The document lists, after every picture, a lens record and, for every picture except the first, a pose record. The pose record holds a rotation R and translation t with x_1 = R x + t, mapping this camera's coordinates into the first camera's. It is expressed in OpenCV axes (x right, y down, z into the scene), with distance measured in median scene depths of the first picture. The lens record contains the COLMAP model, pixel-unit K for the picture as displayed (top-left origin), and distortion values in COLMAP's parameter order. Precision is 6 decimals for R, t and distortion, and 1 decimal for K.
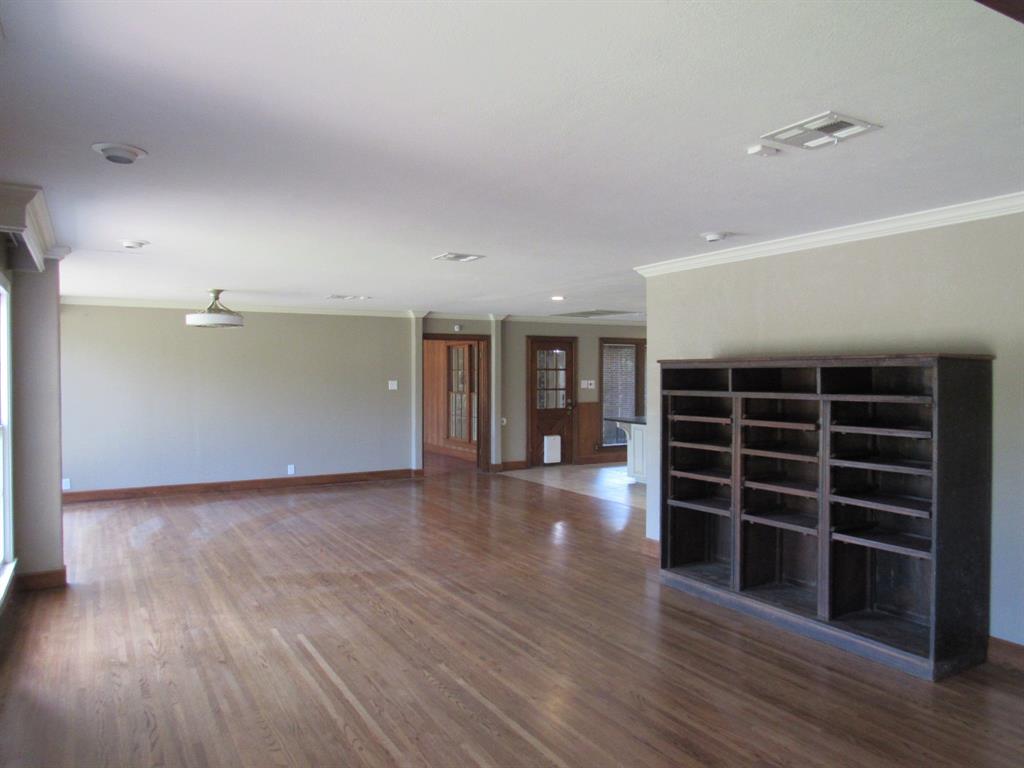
lens RADIAL K [[735.2, 0, 512.0], [0, 735.2, 384.0], [0, 0, 1]] dist [-0.012677, 0.001393]
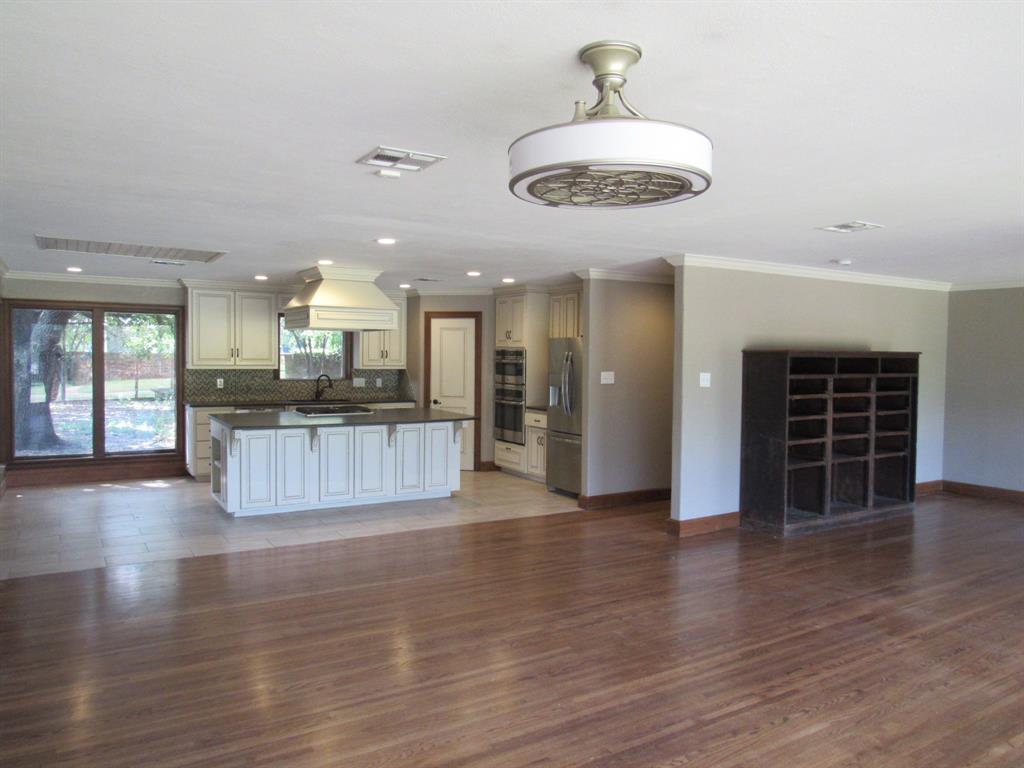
lens RADIAL K [[735.2, 0, 512.0], [0, 735.2, 384.0], [0, 0, 1]] dist [-0.012677, 0.001393]
pose [[-0.043964, -0.037651, 0.998323, -0.941589], [0.002742, 0.999281, 0.037808, -0.022448], [-0.999029, 0.004400, -0.043830, 1.468906]]
